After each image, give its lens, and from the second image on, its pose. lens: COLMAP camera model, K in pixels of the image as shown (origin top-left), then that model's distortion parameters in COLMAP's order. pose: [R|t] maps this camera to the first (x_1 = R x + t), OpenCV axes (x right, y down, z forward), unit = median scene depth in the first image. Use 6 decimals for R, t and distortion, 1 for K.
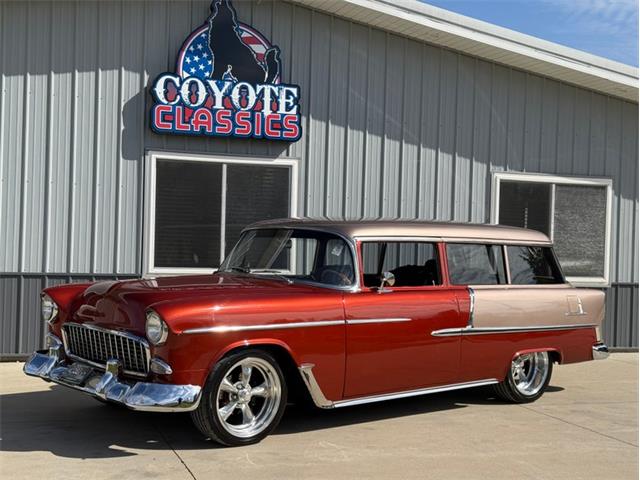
lens RADIAL K [[905.0, 0, 320.0], [0, 905.0, 240.0], [0, 0, 1]] dist [0.208943, -0.446617]
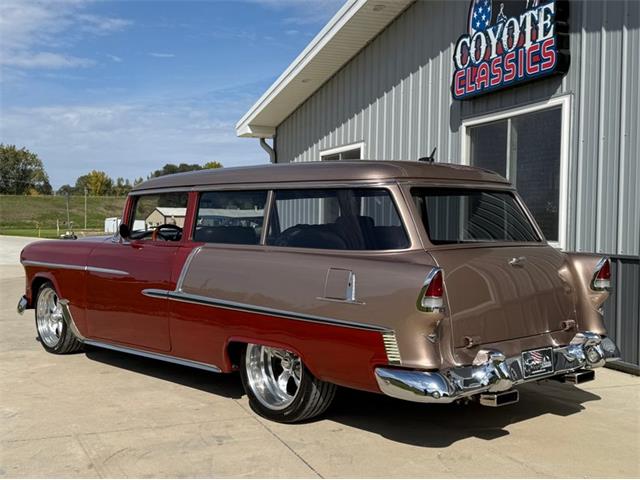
lens RADIAL K [[756.7, 0, 320.0], [0, 756.7, 240.0], [0, 0, 1]] dist [0.221856, -0.415239]
pose [[0.037987, -0.003624, -0.999272, 0.634801], [-0.008651, 0.999955, -0.003955, 0.037118], [0.999241, 0.008795, 0.037953, 0.812254]]
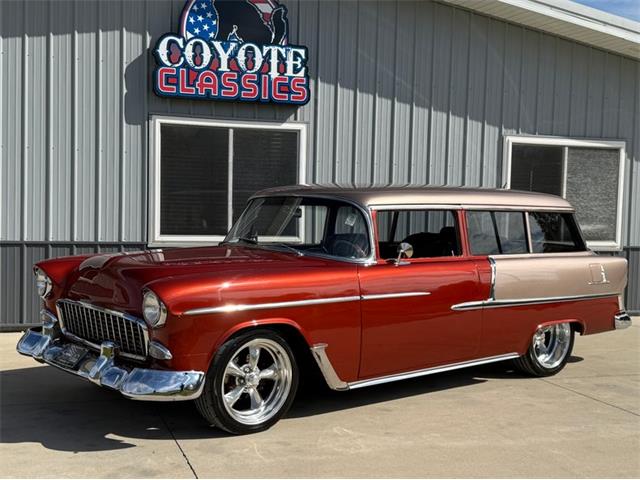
lens RADIAL K [[840.7, 0, 320.0], [0, 840.7, 240.0], [0, 0, 1]] dist [0.197510, -0.412773]
pose [[0.999968, -0.005655, -0.005570, -0.005412], [0.005900, 0.998974, 0.044903, -0.004755], [0.005310, -0.044935, 0.998976, 0.092716]]
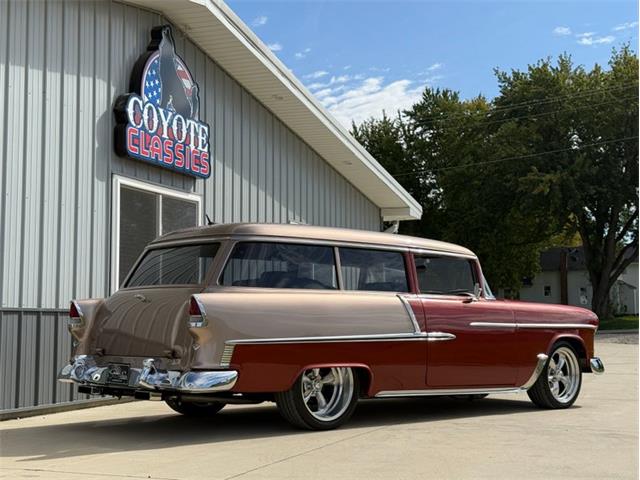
lens RADIAL K [[905.0, 0, 320.0], [0, 905.0, 240.0], [0, 0, 1]] dist [0.208943, -0.446617]
pose [[0.658152, 0.042461, 0.751687, -0.734815], [0.022031, 0.996895, -0.075602, 0.041492], [-0.752563, 0.066318, 0.655173, 0.249161]]
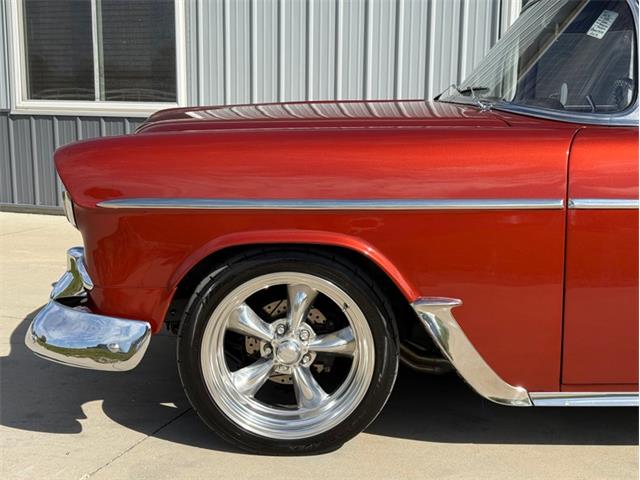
lens RADIAL K [[840.7, 0, 320.0], [0, 840.7, 240.0], [0, 0, 1]] dist [0.197510, -0.412773]
pose [[0.753811, 0.066544, -0.653713, 0.124969], [0.019941, 0.992084, 0.123983, 0.037443], [0.656788, -0.106495, 0.746517, 0.421259]]
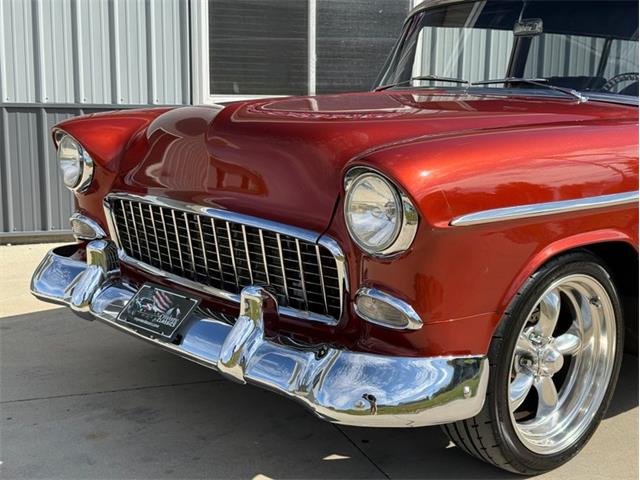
lens RADIAL K [[905.0, 0, 320.0], [0, 905.0, 240.0], [0, 0, 1]] dist [0.208943, -0.446617]
pose [[0.999580, -0.020815, 0.020149, -0.120393], [0.017153, 0.985740, 0.167399, 0.024547], [-0.023346, -0.166983, 0.985683, 0.352494]]
